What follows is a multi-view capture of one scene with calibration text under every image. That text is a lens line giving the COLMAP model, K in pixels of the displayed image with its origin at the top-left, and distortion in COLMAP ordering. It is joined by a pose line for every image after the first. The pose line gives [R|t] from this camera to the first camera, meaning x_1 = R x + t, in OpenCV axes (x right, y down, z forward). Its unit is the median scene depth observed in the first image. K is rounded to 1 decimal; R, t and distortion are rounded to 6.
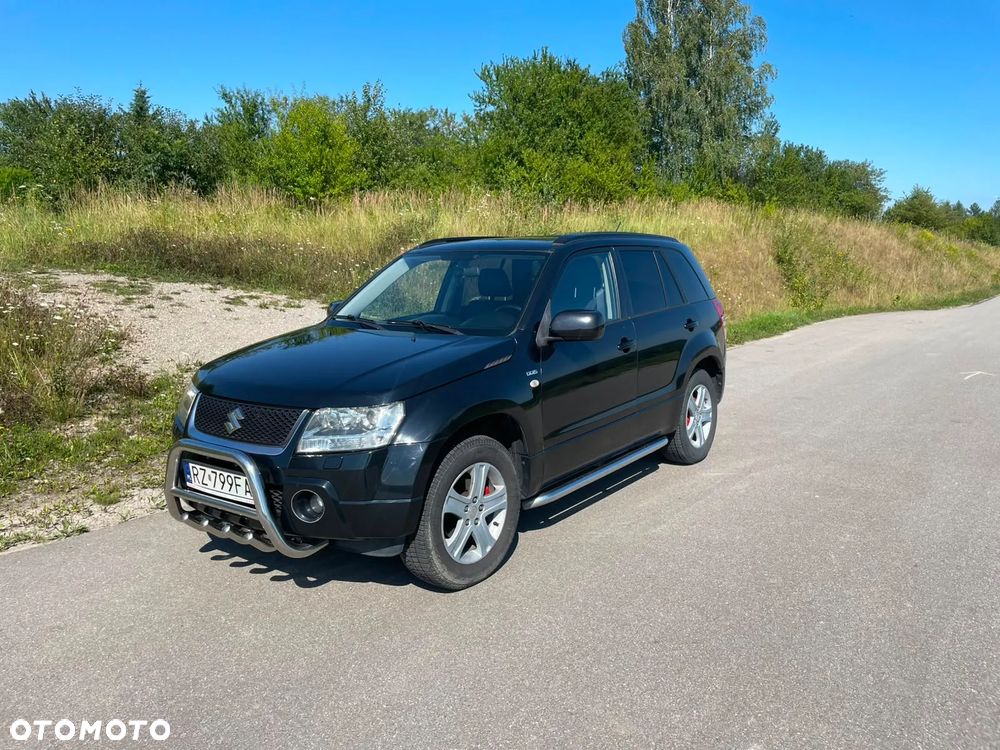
lens RADIAL K [[752.1, 0, 503.4], [0, 752.1, 364.1], [0, 0, 1]] dist [0.085548, -0.122456]
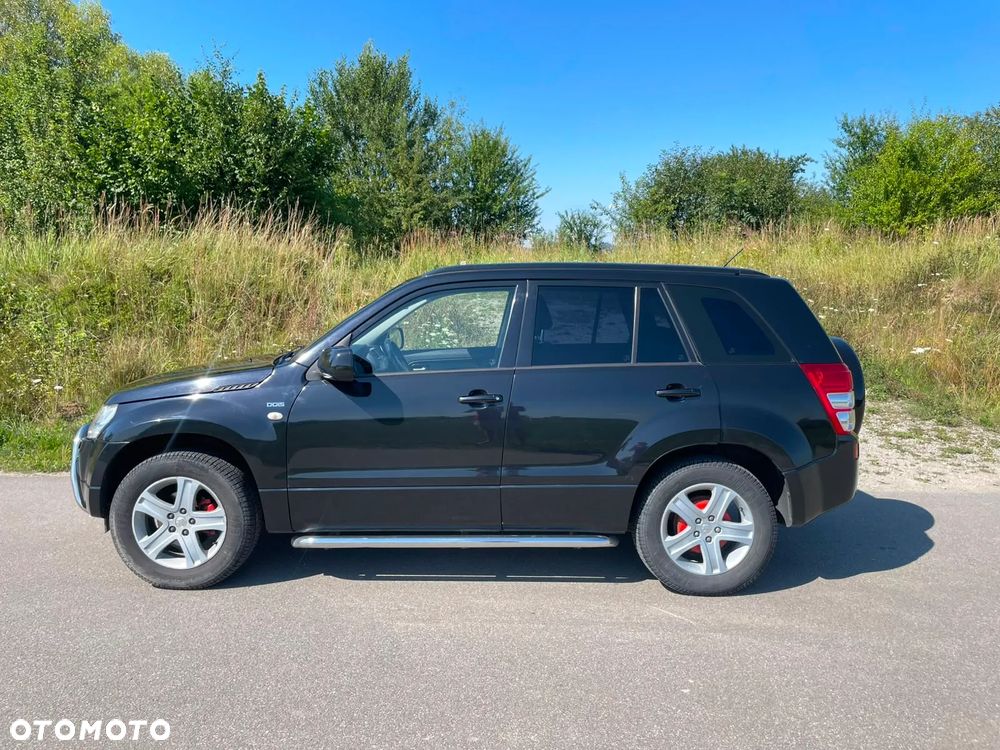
lens RADIAL K [[751.9, 0, 500.0], [0, 751.9, 375.0], [0, 0, 1]] dist [0.122130, -0.179741]
pose [[0.611076, 0.105717, -0.784481, 0.793645], [-0.132878, 0.990678, 0.029997, -0.076200], [0.780339, 0.085910, 0.619427, 0.497475]]
